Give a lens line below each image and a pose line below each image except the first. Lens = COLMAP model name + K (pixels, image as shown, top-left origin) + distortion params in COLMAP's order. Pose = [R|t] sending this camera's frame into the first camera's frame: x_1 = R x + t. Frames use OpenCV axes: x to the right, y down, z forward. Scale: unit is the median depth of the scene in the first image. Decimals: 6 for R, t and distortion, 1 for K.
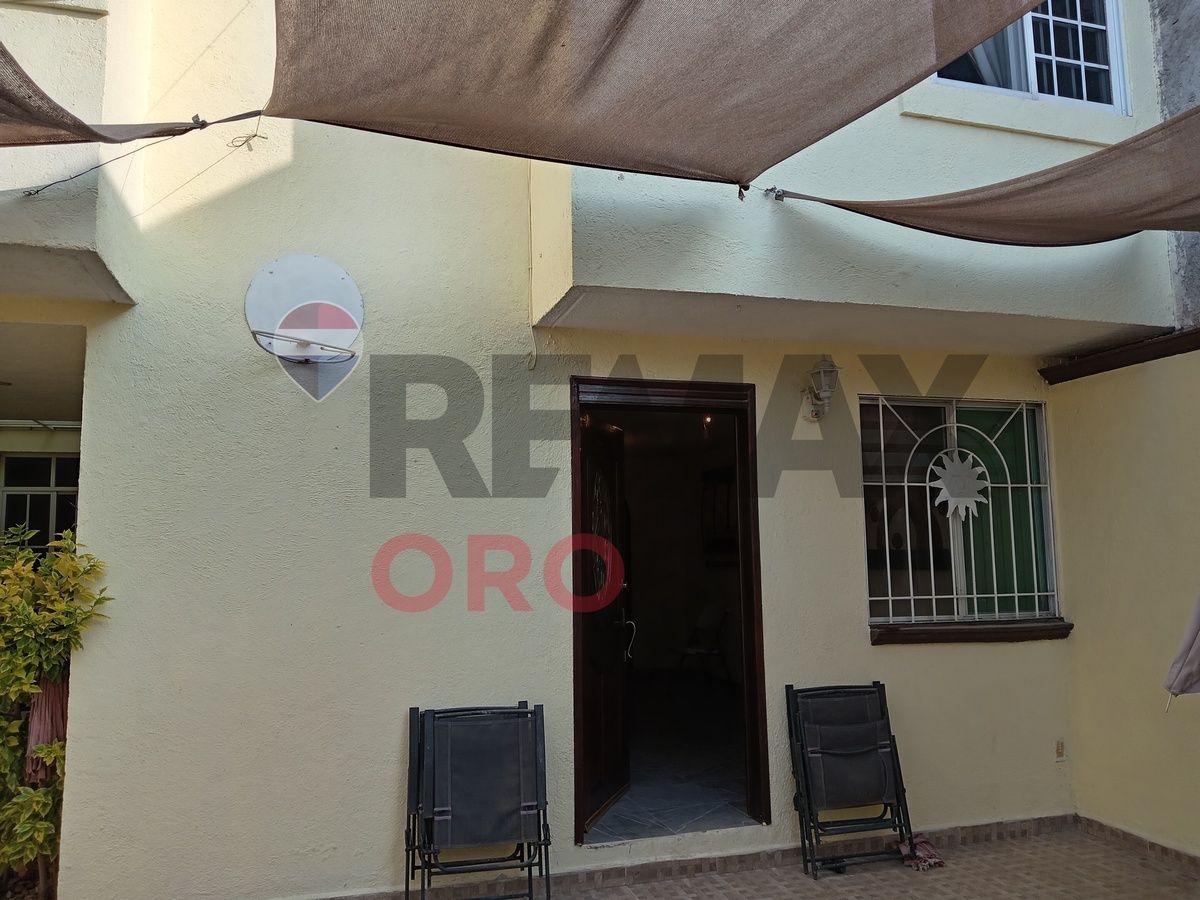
lens RADIAL K [[987.4, 0, 572.2], [0, 987.4, 452.4], [0, 0, 1]] dist [0.096043, -0.190028]
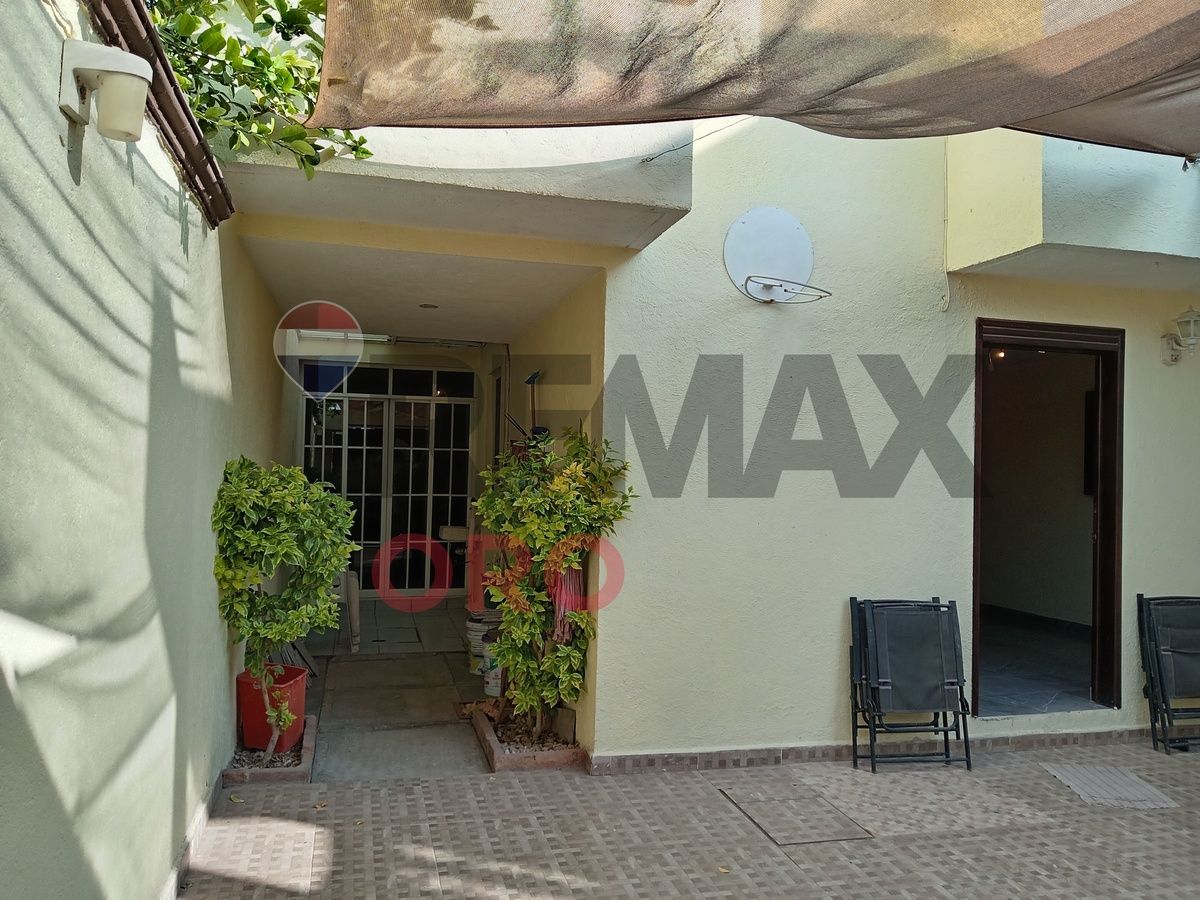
lens RADIAL K [[934.7, 0, 600.8], [0, 934.7, 444.2], [0, 0, 1]] dist [0.056600, -0.100187]
pose [[0.998023, 0.037566, -0.050386, -0.396810], [-0.033462, 0.996238, 0.079943, -0.005697], [0.053200, -0.078098, 0.995525, -0.118046]]
